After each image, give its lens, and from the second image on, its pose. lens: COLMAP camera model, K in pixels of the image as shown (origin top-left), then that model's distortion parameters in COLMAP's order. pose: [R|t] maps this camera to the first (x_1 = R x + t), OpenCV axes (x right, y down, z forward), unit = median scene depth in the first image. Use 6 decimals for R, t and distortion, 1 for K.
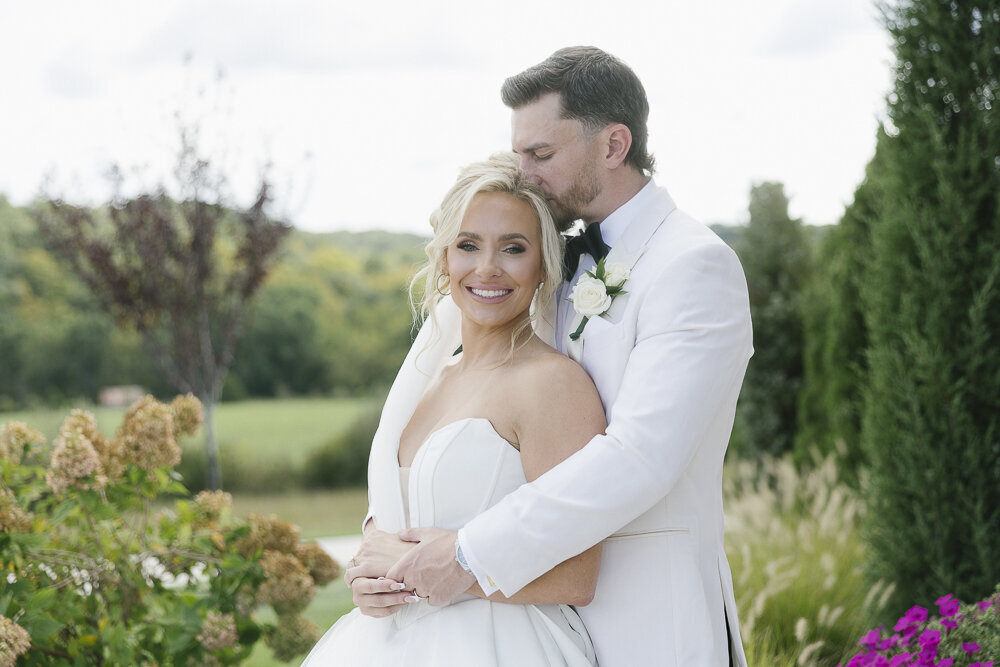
lens RADIAL K [[1603.3, 0, 500.0], [0, 1603.3, 333.5], [0, 0, 1]] dist [-0.018147, -0.001471]
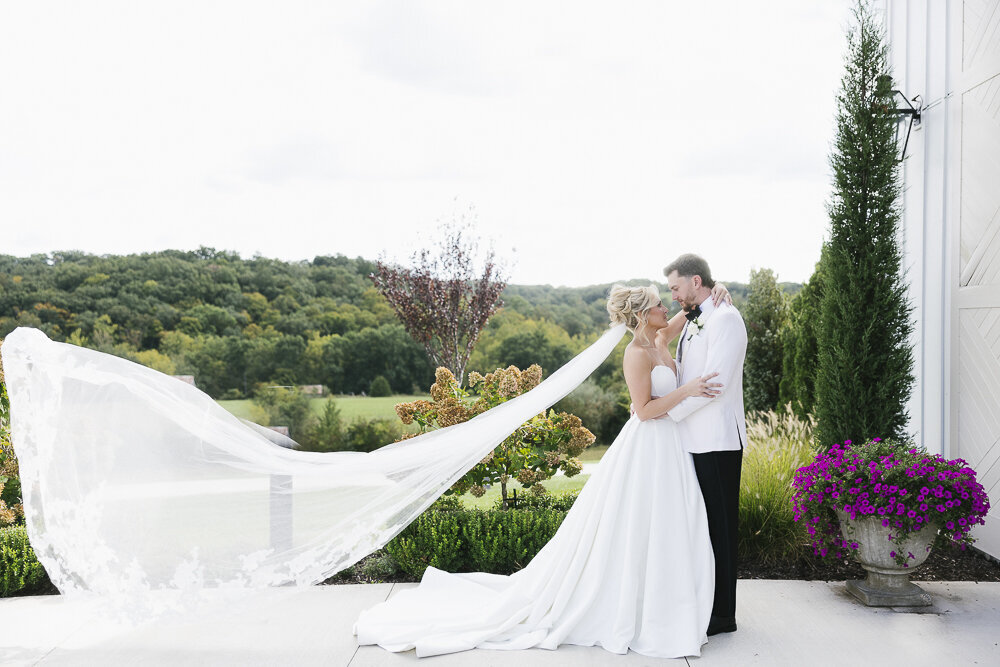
lens RADIAL K [[1066.6, 0, 500.0], [0, 1066.6, 333.5], [0, 0, 1]] dist [0.008339, 0.015211]
pose [[0.997974, 0.022857, -0.059369, -0.127097], [-0.023914, 0.999567, -0.017149, 0.017260], [0.058951, 0.018534, 0.998089, -0.523876]]
